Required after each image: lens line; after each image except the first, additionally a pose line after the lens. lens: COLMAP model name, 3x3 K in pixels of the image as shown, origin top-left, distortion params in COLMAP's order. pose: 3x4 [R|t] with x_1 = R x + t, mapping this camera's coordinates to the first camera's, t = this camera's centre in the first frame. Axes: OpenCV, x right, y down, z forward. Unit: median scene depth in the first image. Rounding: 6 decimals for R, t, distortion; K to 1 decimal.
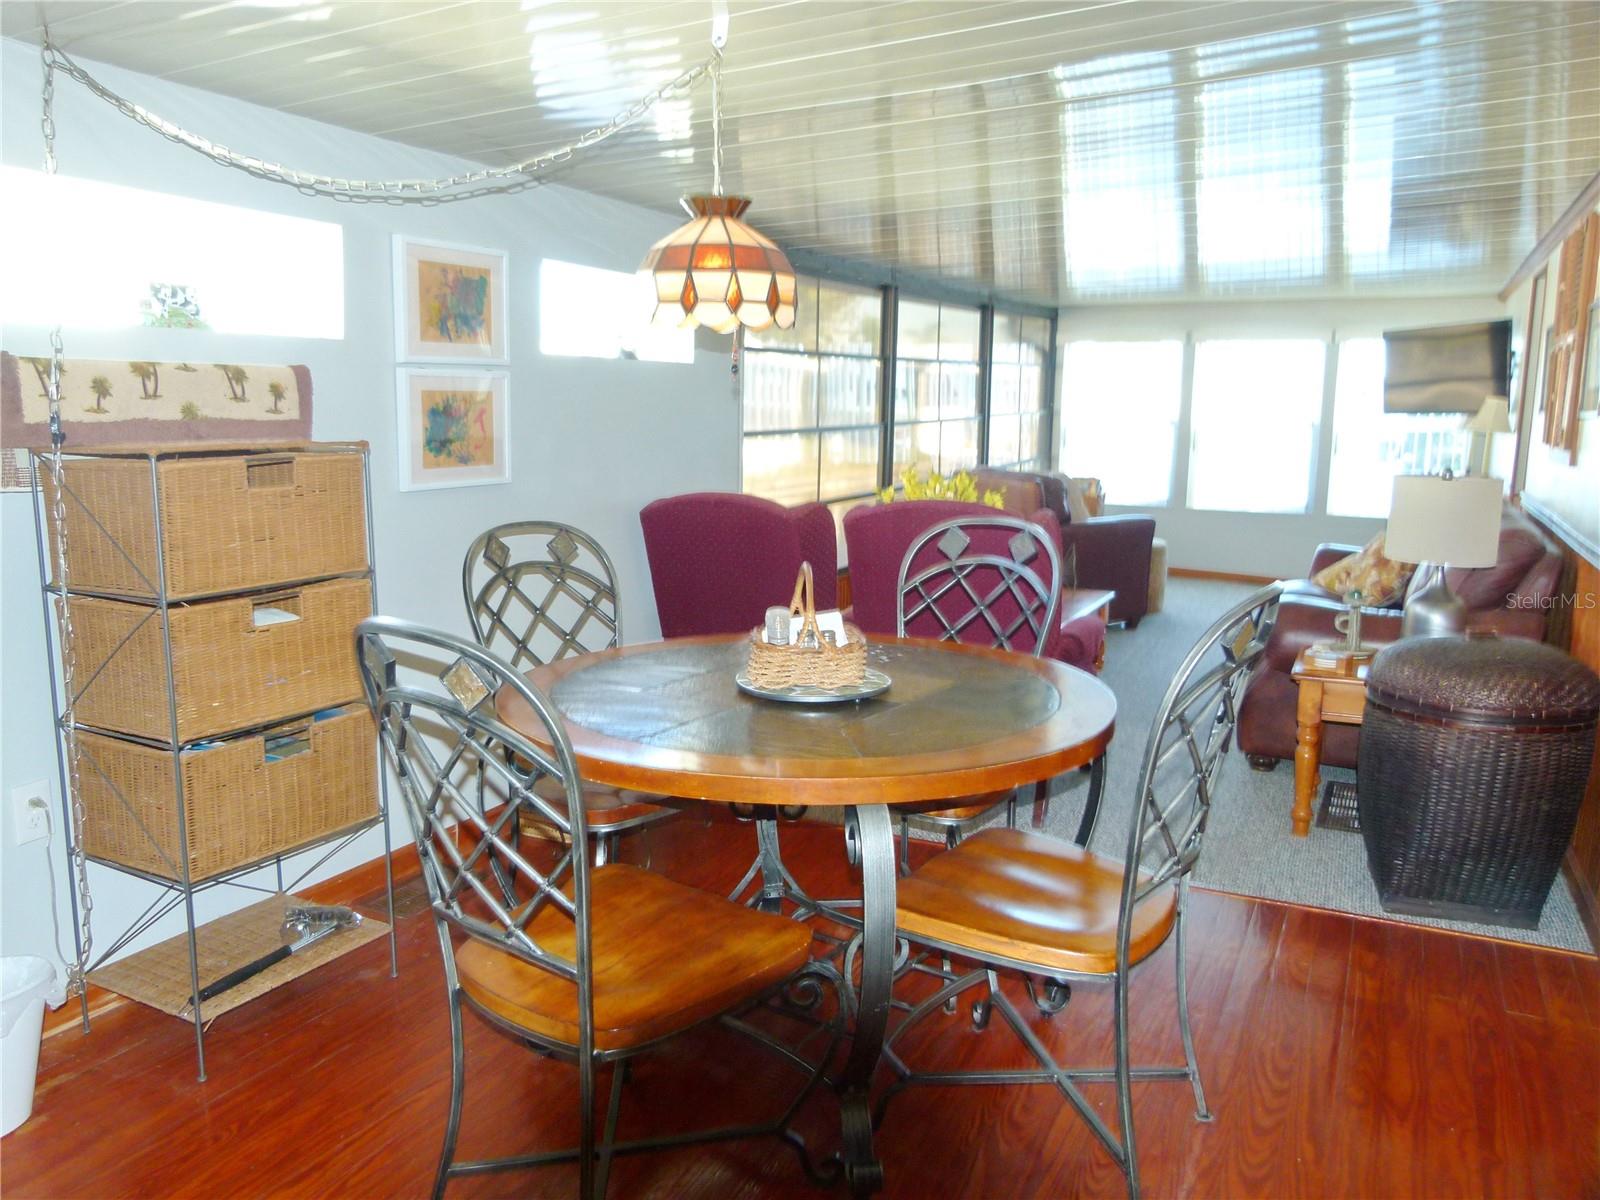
lens RADIAL K [[1194.3, 0, 800.0], [0, 1194.3, 600.0], [0, 0, 1]] dist [-0.038203, 0.019955]
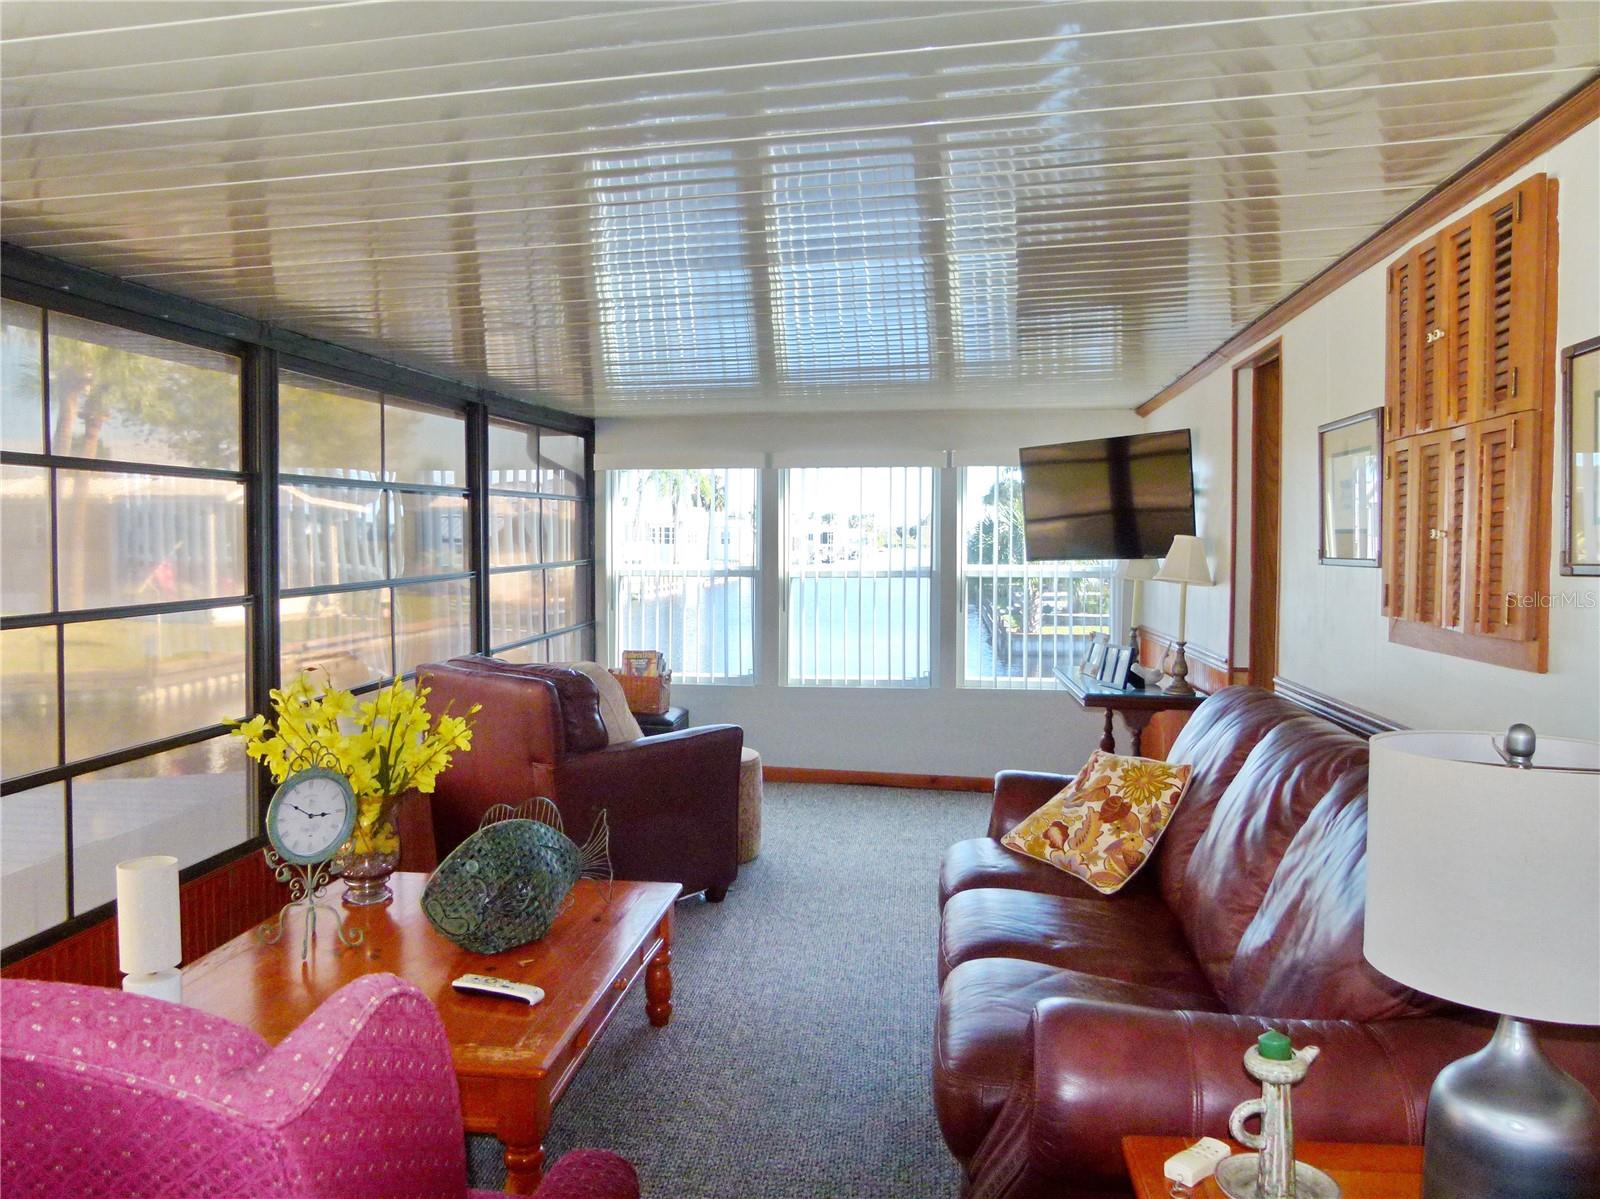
lens RADIAL K [[1227.5, 0, 800.0], [0, 1227.5, 599.5], [0, 0, 1]] dist [-0.044838, 0.002876]
pose [[0.941736, -0.026297, 0.335322, 0.252584], [0.066437, 0.991841, -0.108803, -0.145119], [-0.329725, 0.124741, 0.935800, 0.843733]]
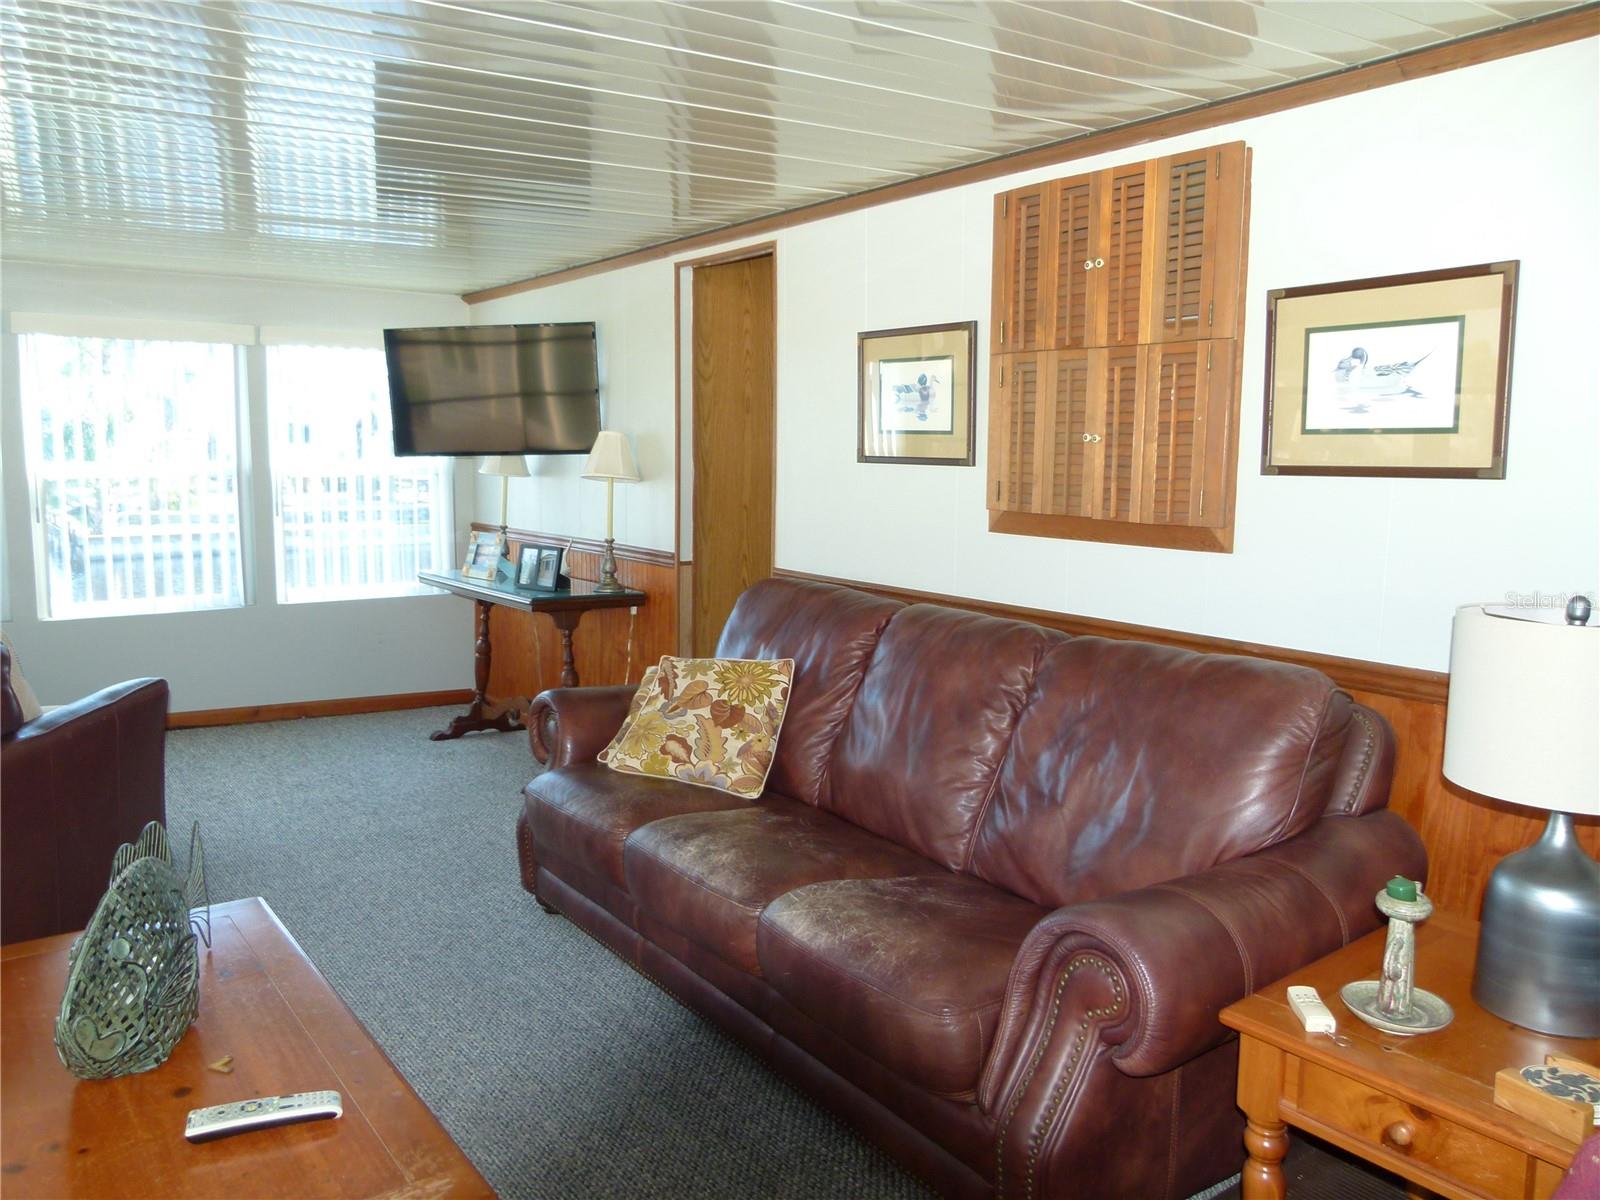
lens RADIAL K [[1188.8, 0, 799.2], [0, 1188.8, 609.7], [0, 0, 1]] dist [-0.055141, 0.004210]
pose [[0.439547, -0.133268, 0.888278, -0.015901], [0.143381, 0.986661, 0.077078, -0.222340], [-0.886702, 0.093483, 0.452792, 1.266885]]
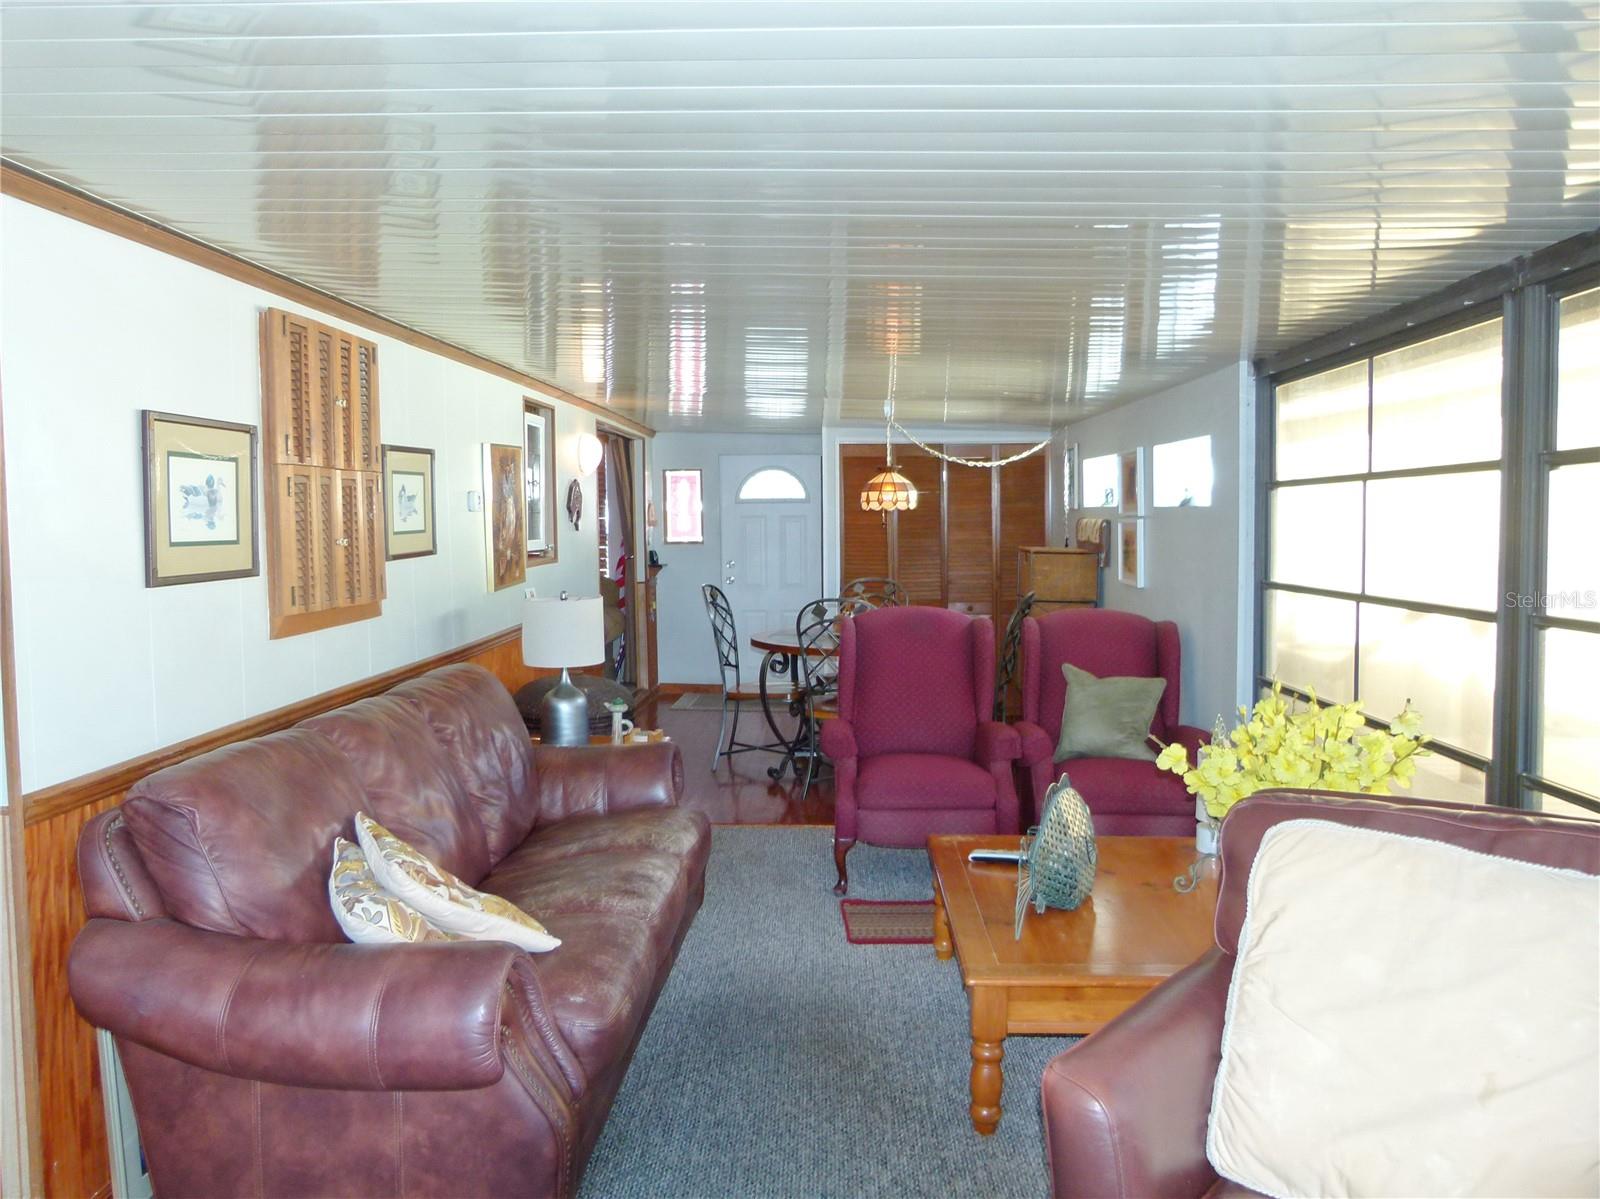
lens RADIAL K [[1194.3, 0, 800.0], [0, 1194.3, 599.5], [0, 0, 1]] dist [-0.038203, 0.019955]
pose [[-0.898598, 0.030884, -0.437685, 1.071278], [-0.070255, 0.974522, 0.213003, -0.481828], [0.433112, 0.222154, -0.873534, 2.733189]]
